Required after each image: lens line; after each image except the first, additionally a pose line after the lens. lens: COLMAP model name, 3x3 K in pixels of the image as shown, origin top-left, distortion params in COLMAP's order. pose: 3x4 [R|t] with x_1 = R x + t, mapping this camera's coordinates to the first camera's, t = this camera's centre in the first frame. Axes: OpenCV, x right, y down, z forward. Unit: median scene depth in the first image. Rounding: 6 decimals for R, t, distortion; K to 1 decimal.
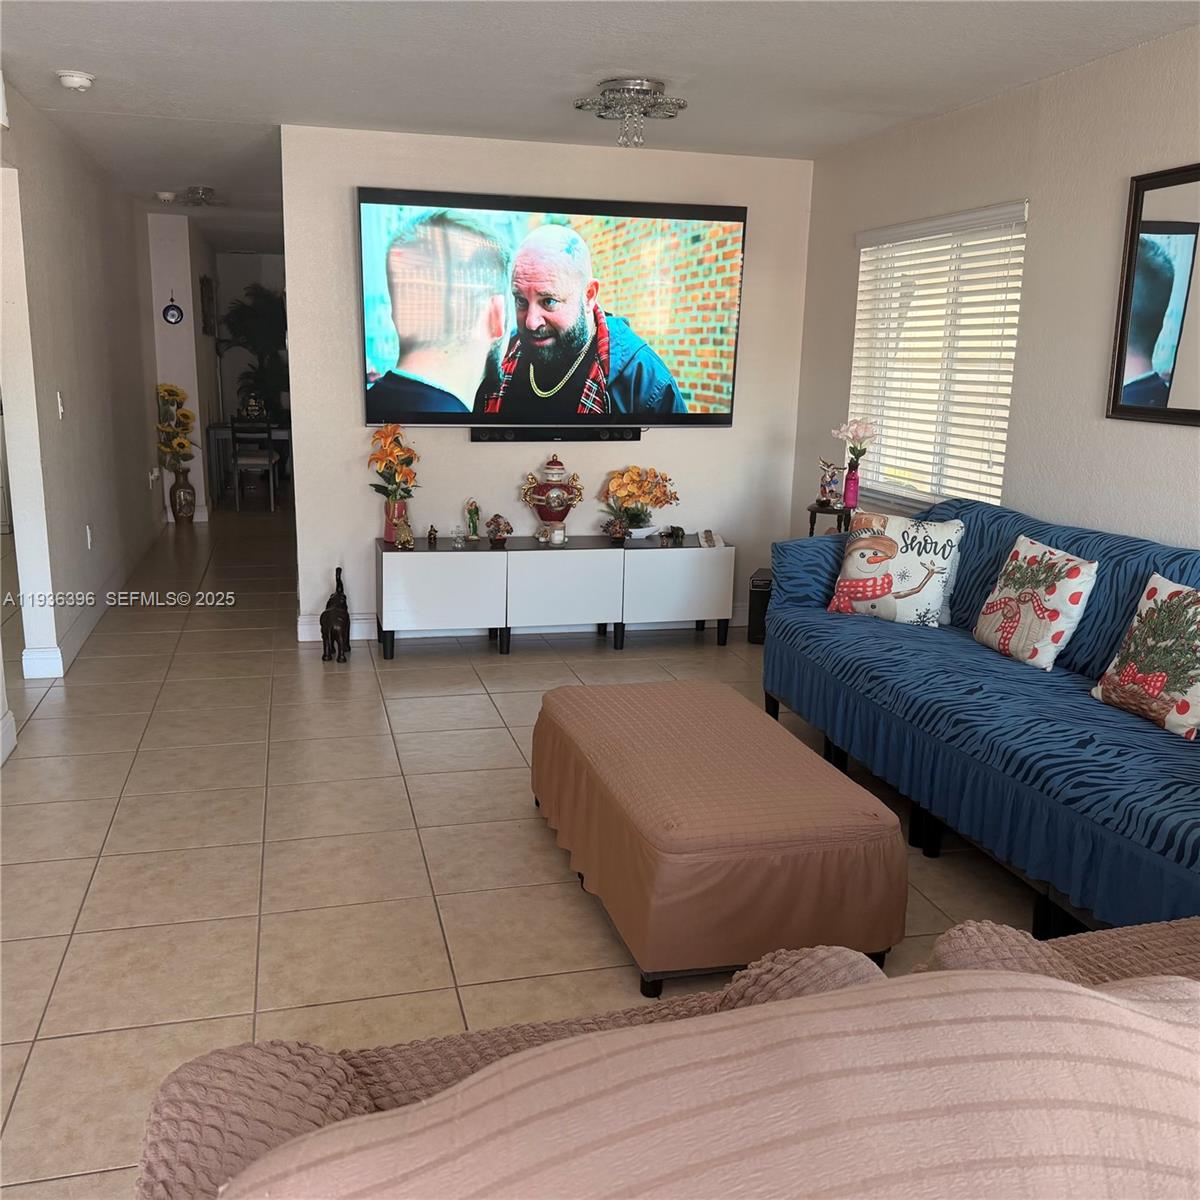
lens RADIAL K [[1129.8, 0, 591.2], [0, 1129.8, 596.0], [0, 0, 1]] dist [0.031864, 0.000000]
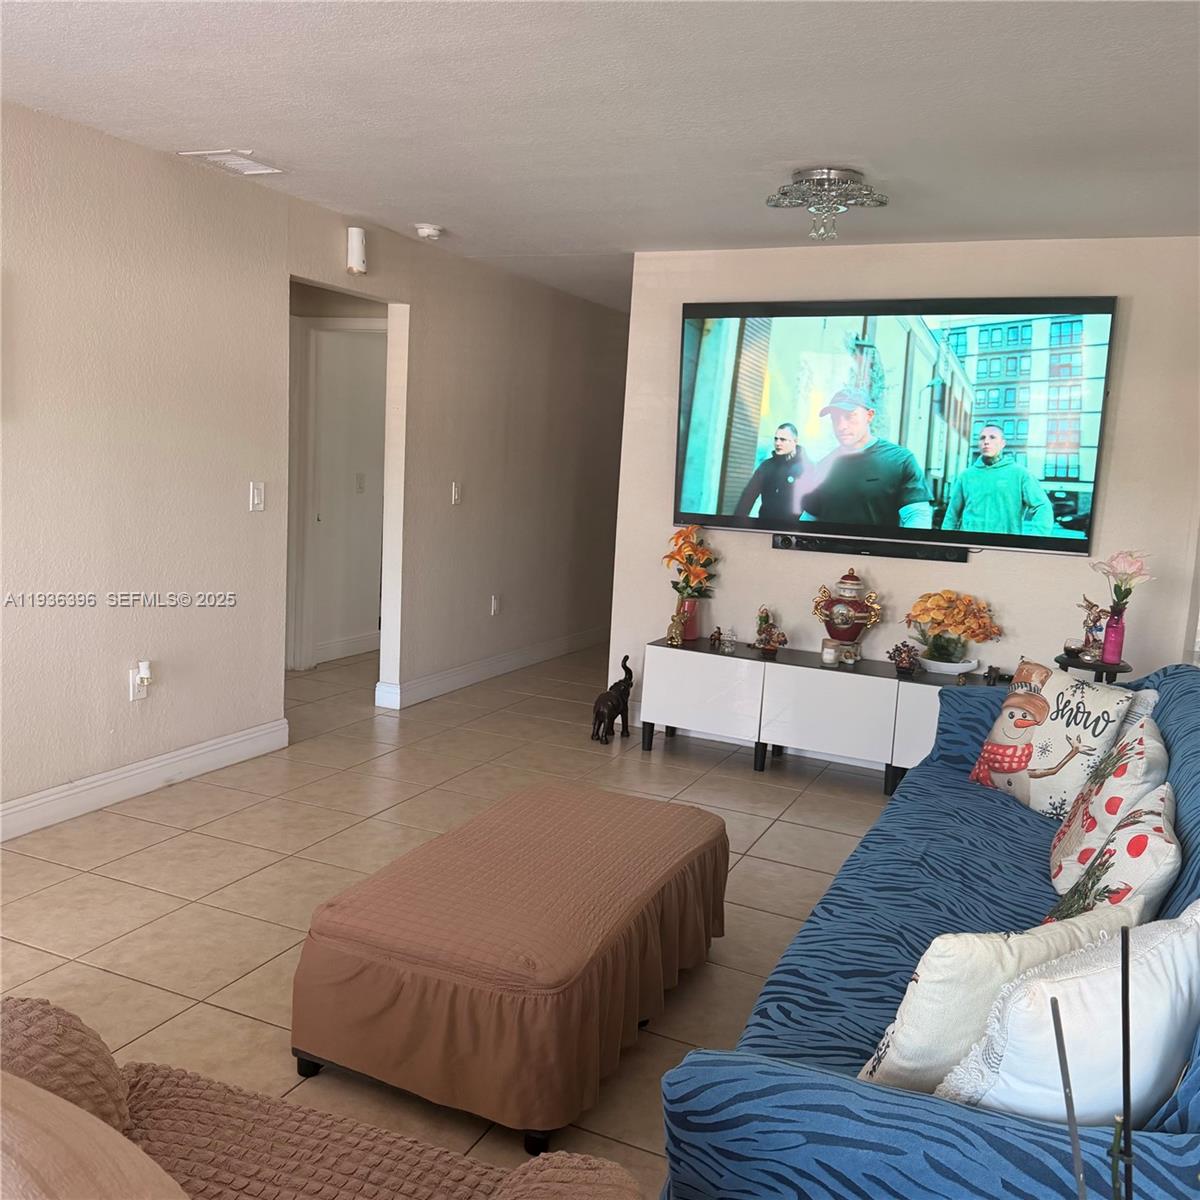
lens RADIAL K [[1129.8, 0, 569.9], [0, 1129.8, 585.2], [0, 0, 1]] dist [0.031864, 0.000000]
pose [[0.770338, 0.099681, -0.629796, 0.491504], [-0.170808, 0.983867, -0.053203, -0.030746], [0.614333, 0.148558, 0.774936, 0.191821]]
